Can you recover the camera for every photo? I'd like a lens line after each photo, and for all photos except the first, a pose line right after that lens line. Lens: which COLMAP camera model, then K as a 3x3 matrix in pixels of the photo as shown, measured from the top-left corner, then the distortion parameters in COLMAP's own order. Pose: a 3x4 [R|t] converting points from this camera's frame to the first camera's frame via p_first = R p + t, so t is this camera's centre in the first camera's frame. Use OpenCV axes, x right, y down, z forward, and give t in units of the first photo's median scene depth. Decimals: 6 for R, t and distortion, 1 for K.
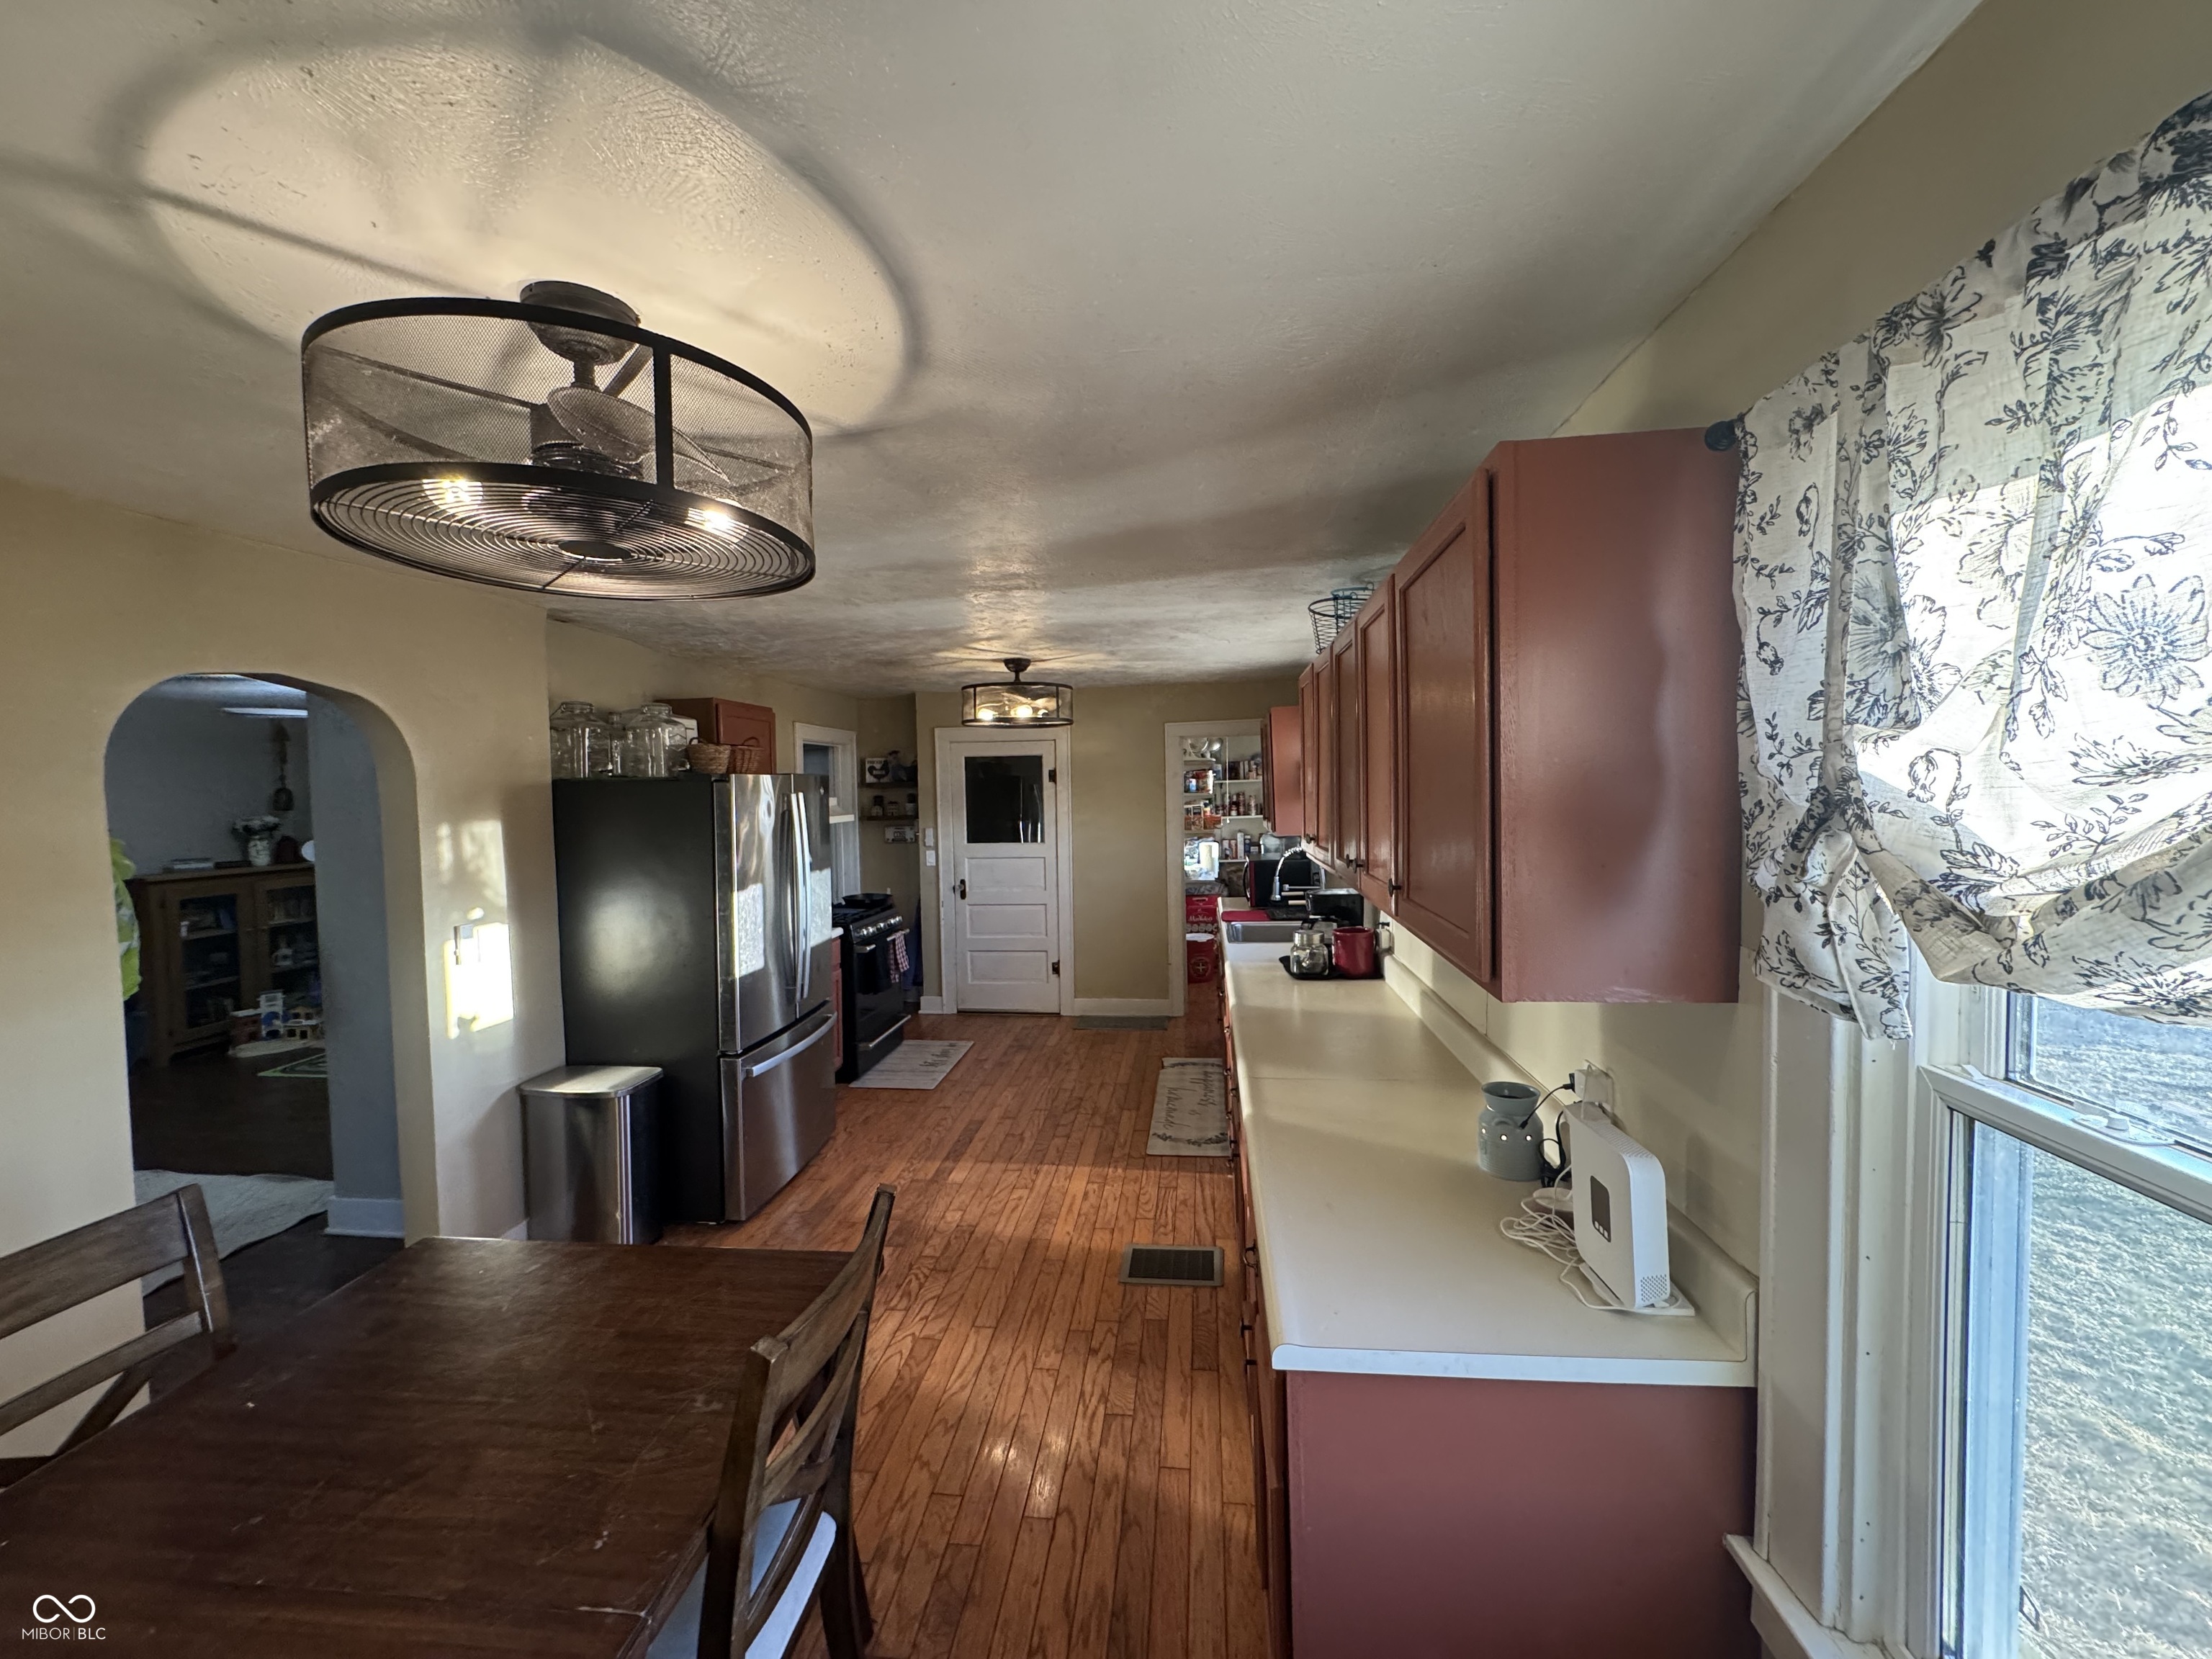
lens RADIAL K [[874.1, 0, 1103.7], [0, 874.1, 827.5], [0, 0, 1]] dist [-0.002901, 0.000544]
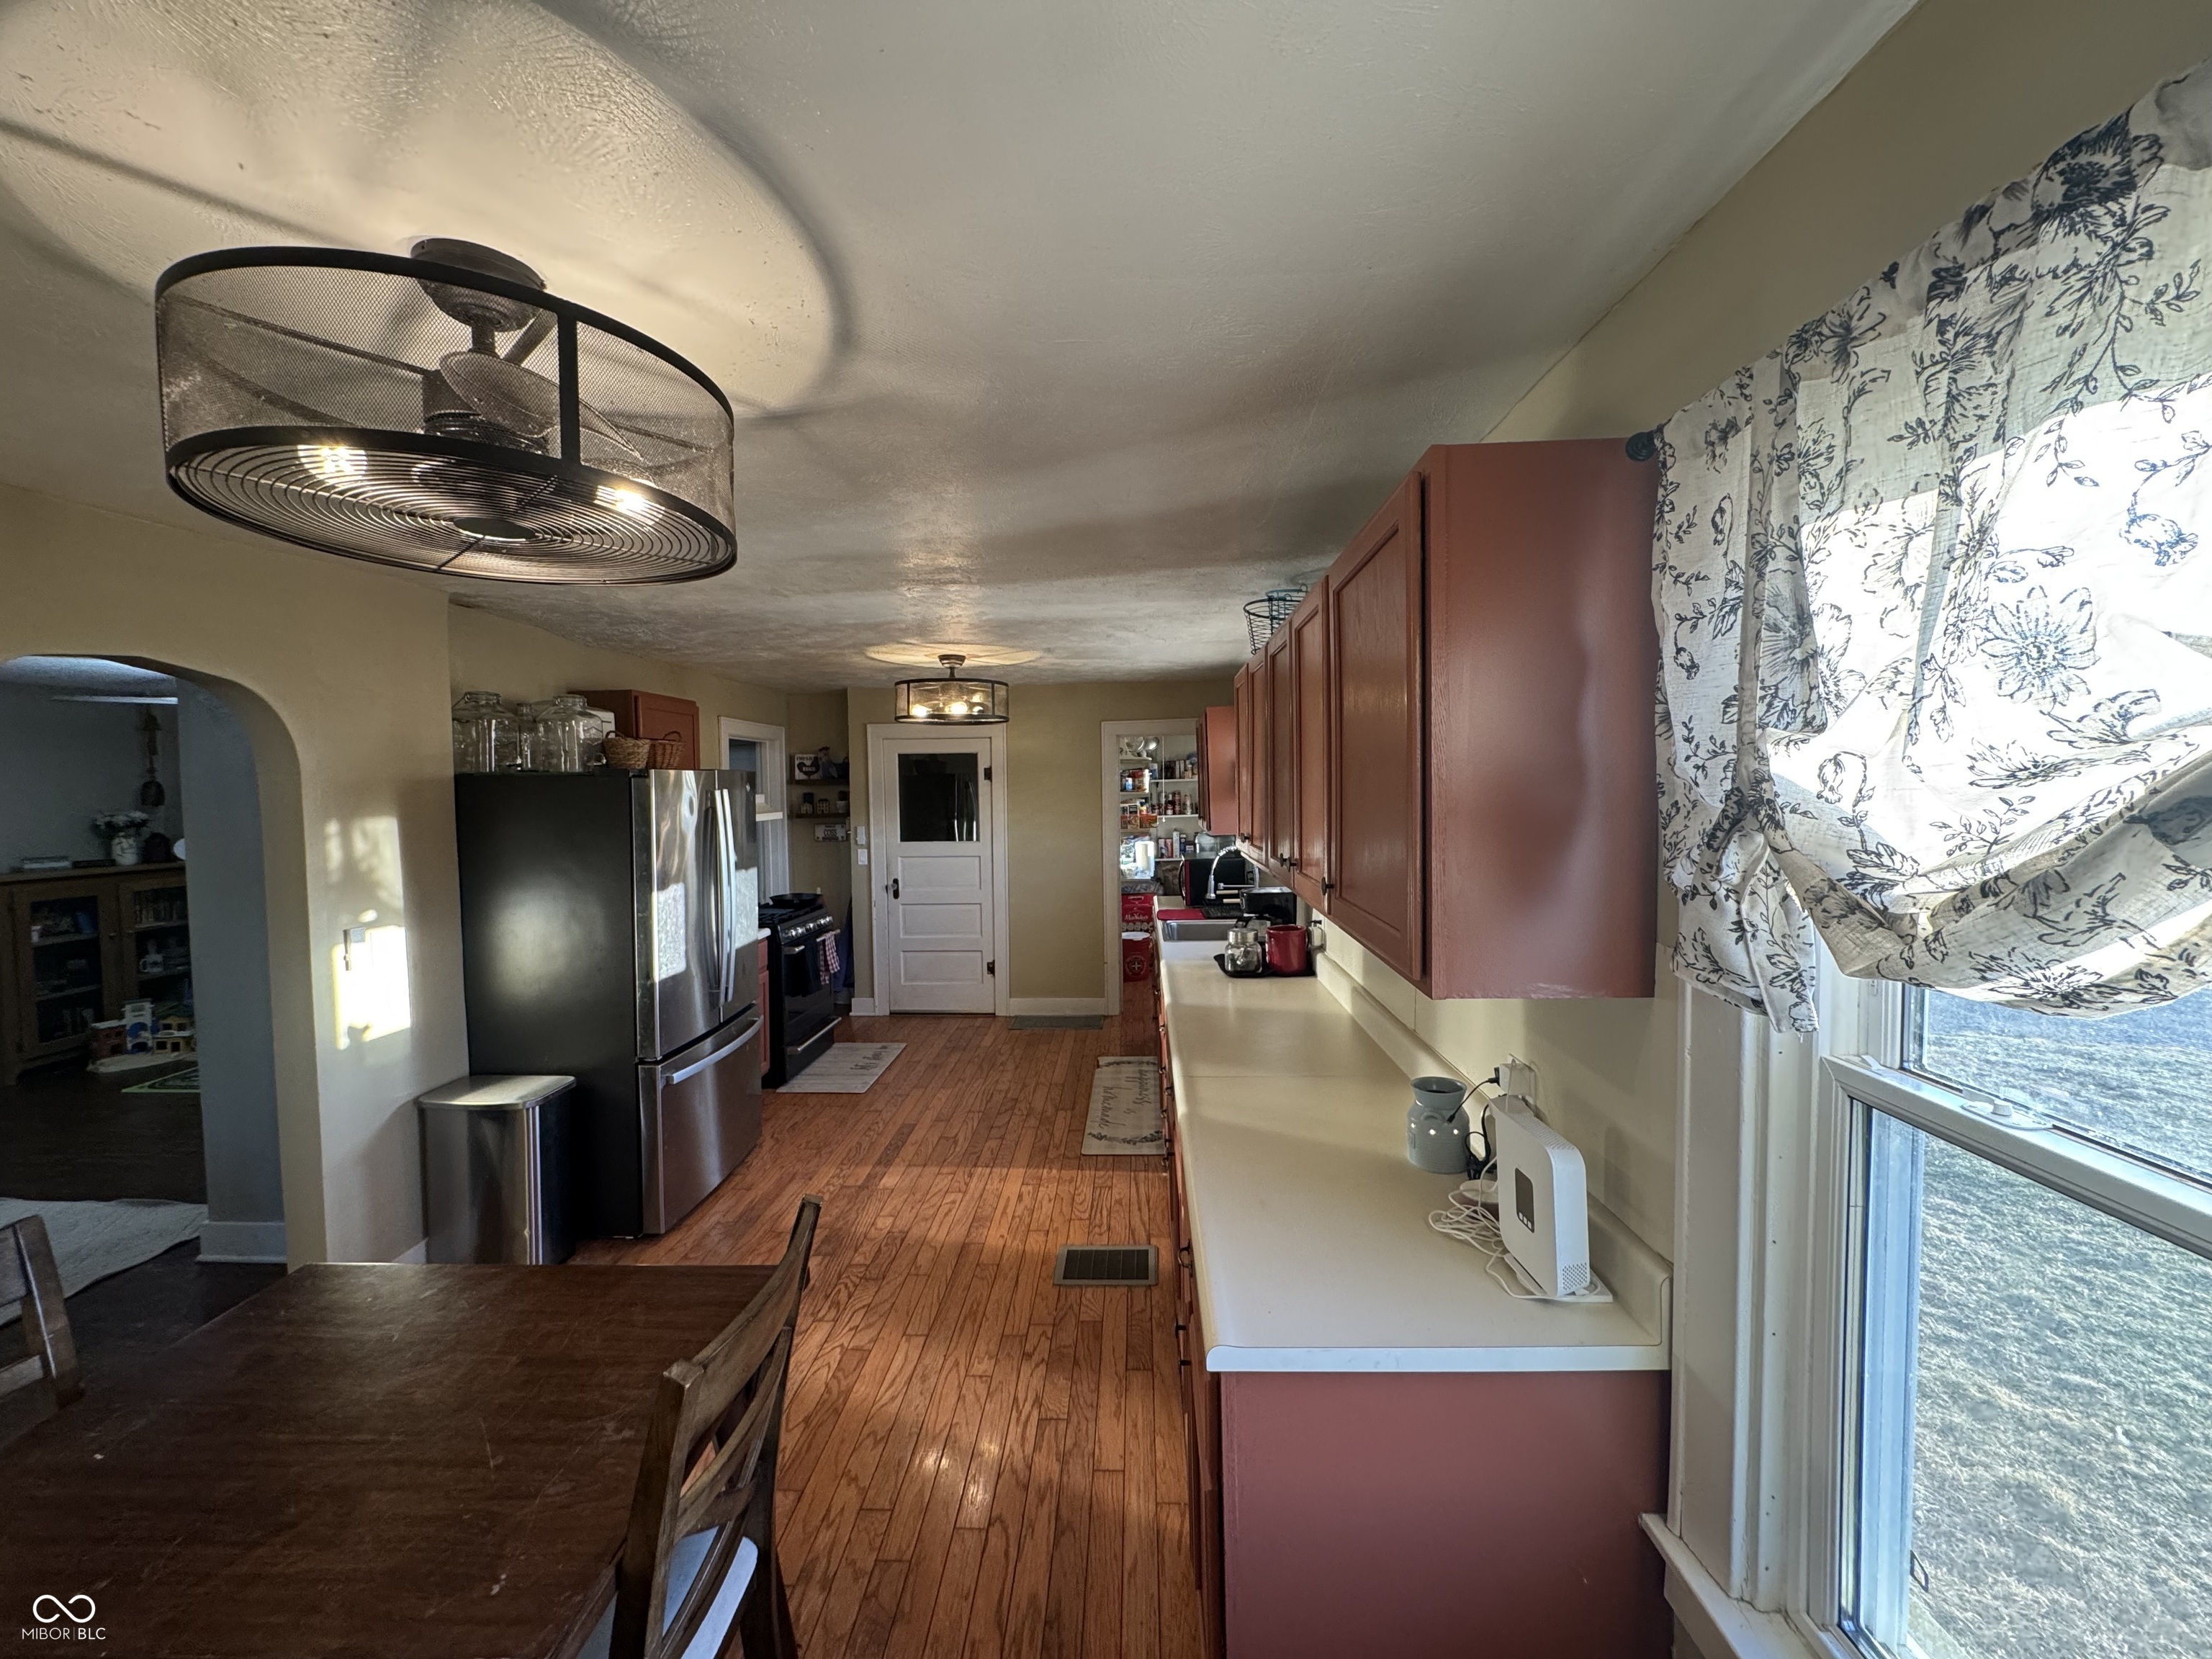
lens RADIAL K [[874.1, 0, 1103.2], [0, 874.1, 827.4], [0, 0, 1]] dist [-0.002901, 0.000544]
pose [[0.997402, 0.002575, 0.071984, 0.001029], [-0.002673, 0.999996, 0.001264, 0.000131], [-0.071980, -0.001453, 0.997405, 0.007233]]
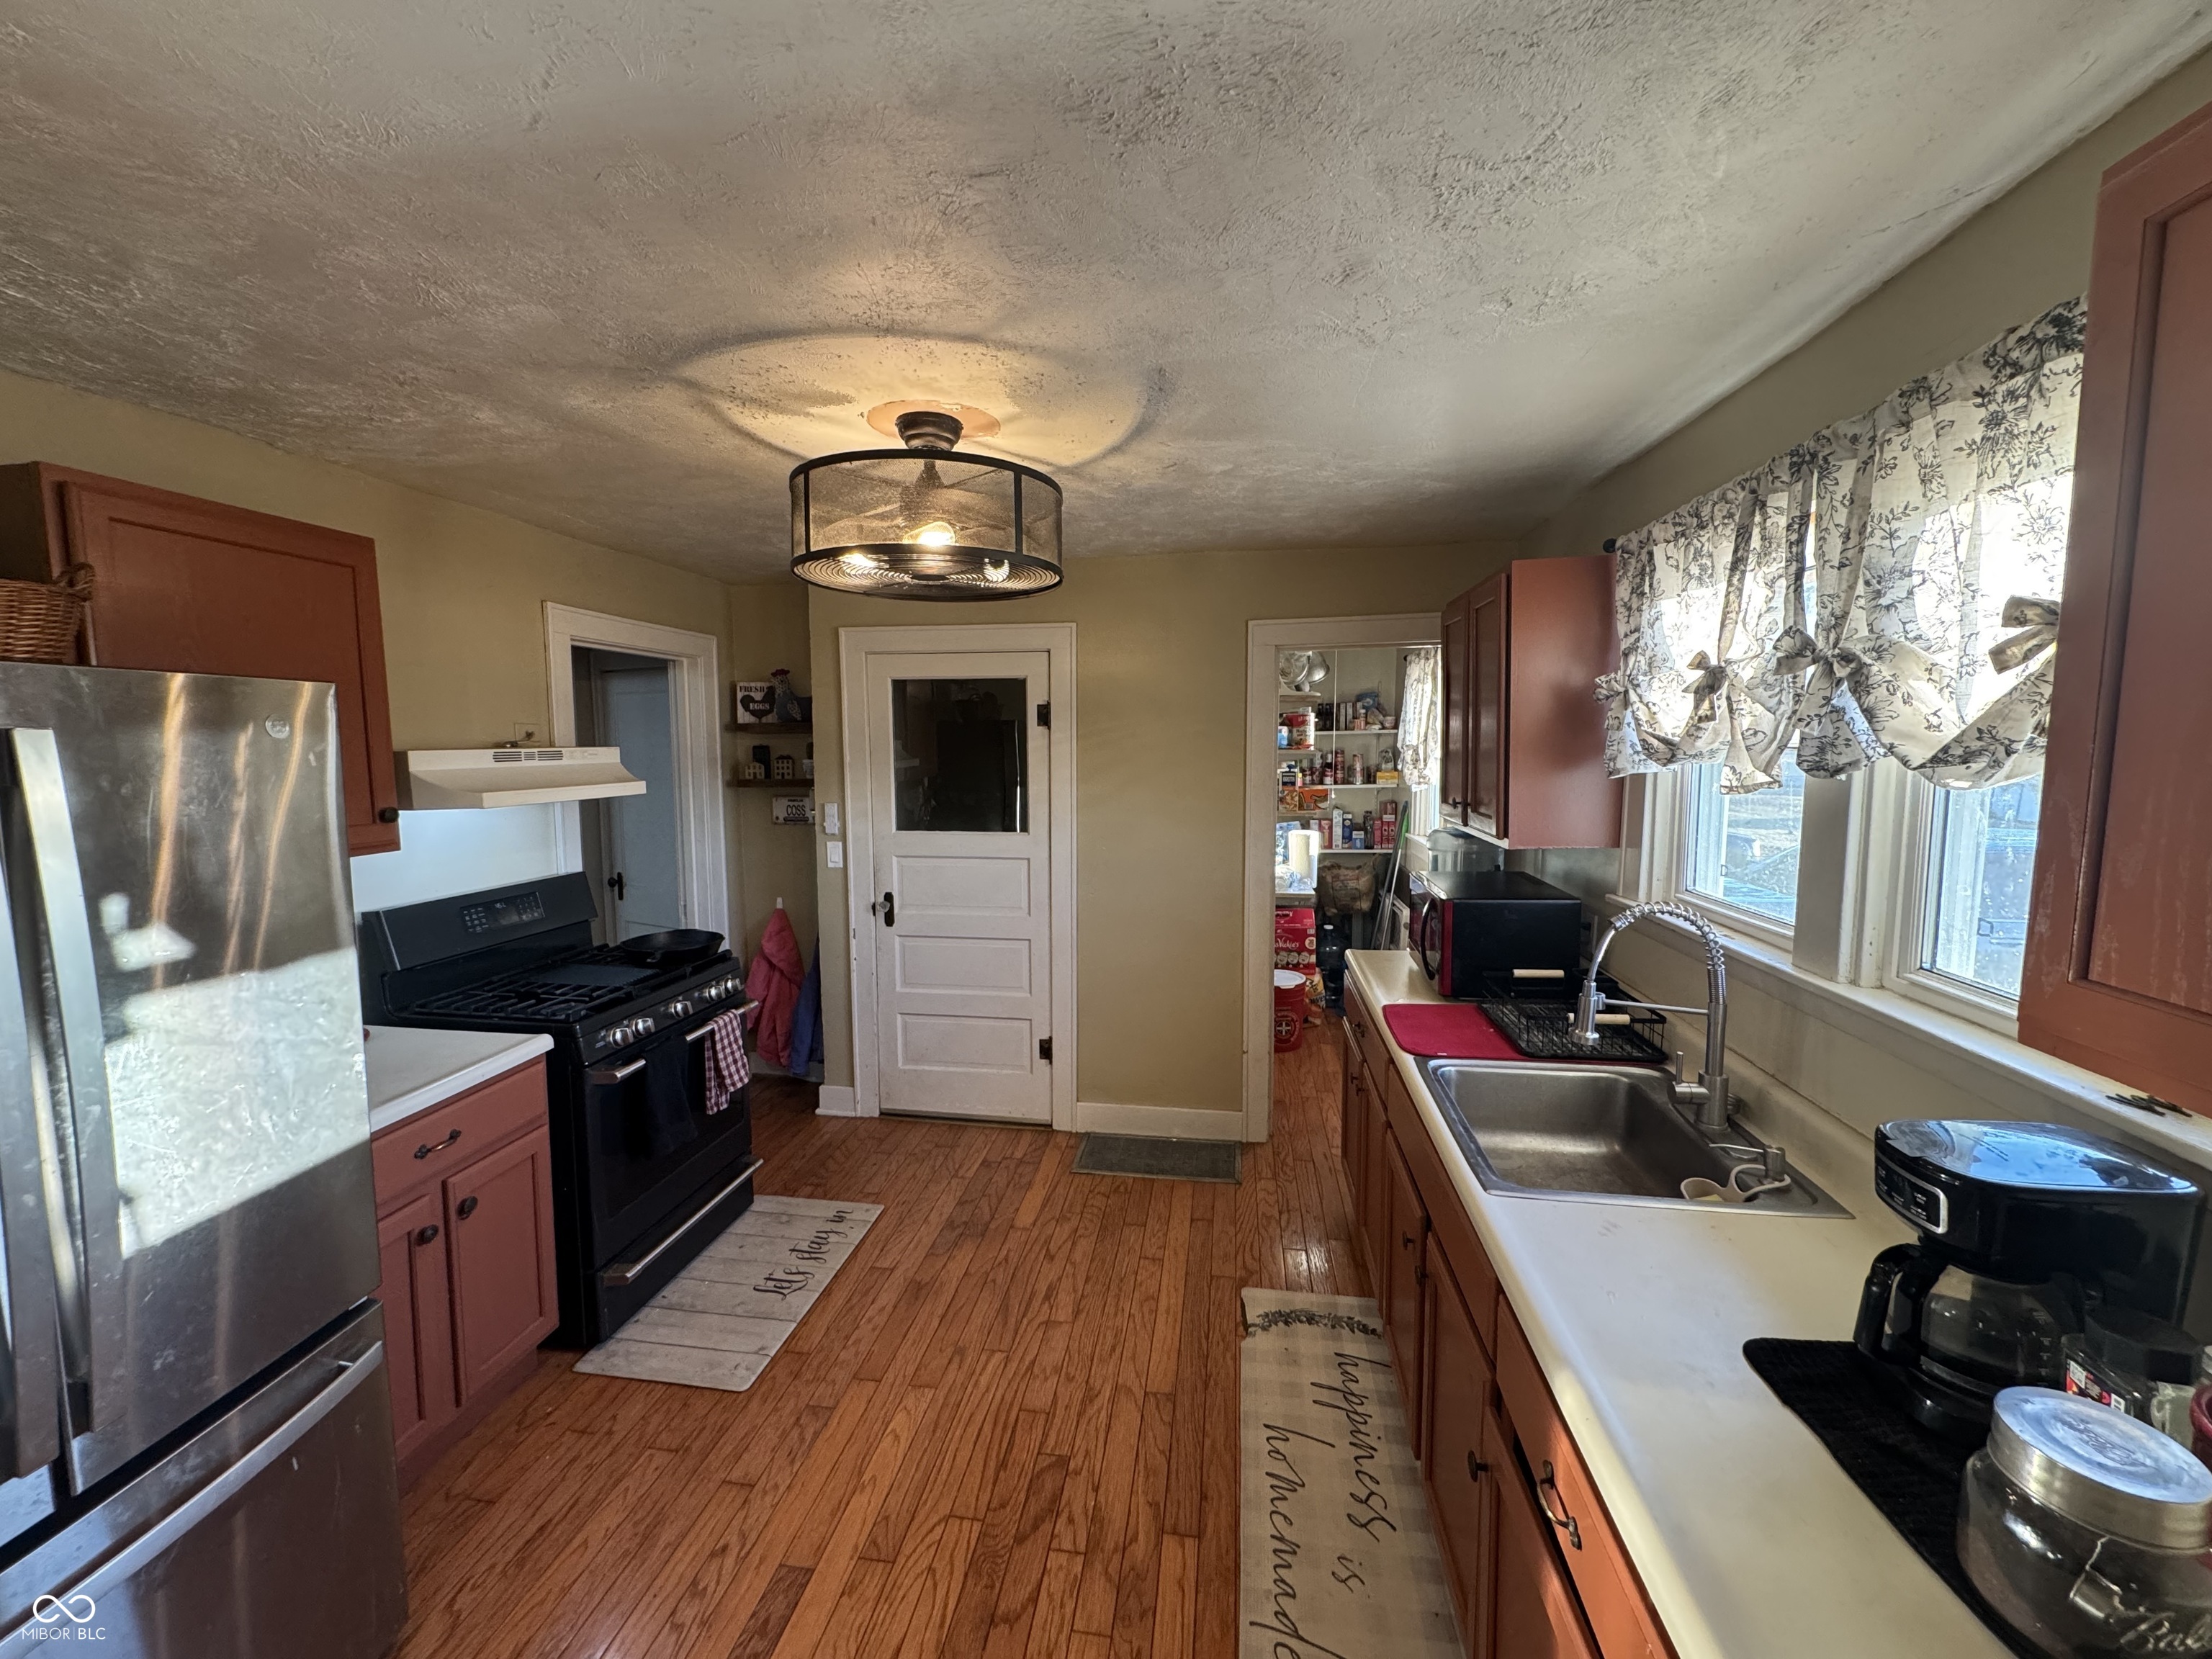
lens RADIAL K [[874.1, 0, 1099.5], [0, 874.1, 827.3], [0, 0, 1]] dist [-0.002901, 0.000544]
pose [[0.998972, 0.019989, -0.040695, 0.003292], [-0.017870, 0.998498, 0.051790, -0.037629], [0.041669, -0.051009, 0.997829, 0.983731]]
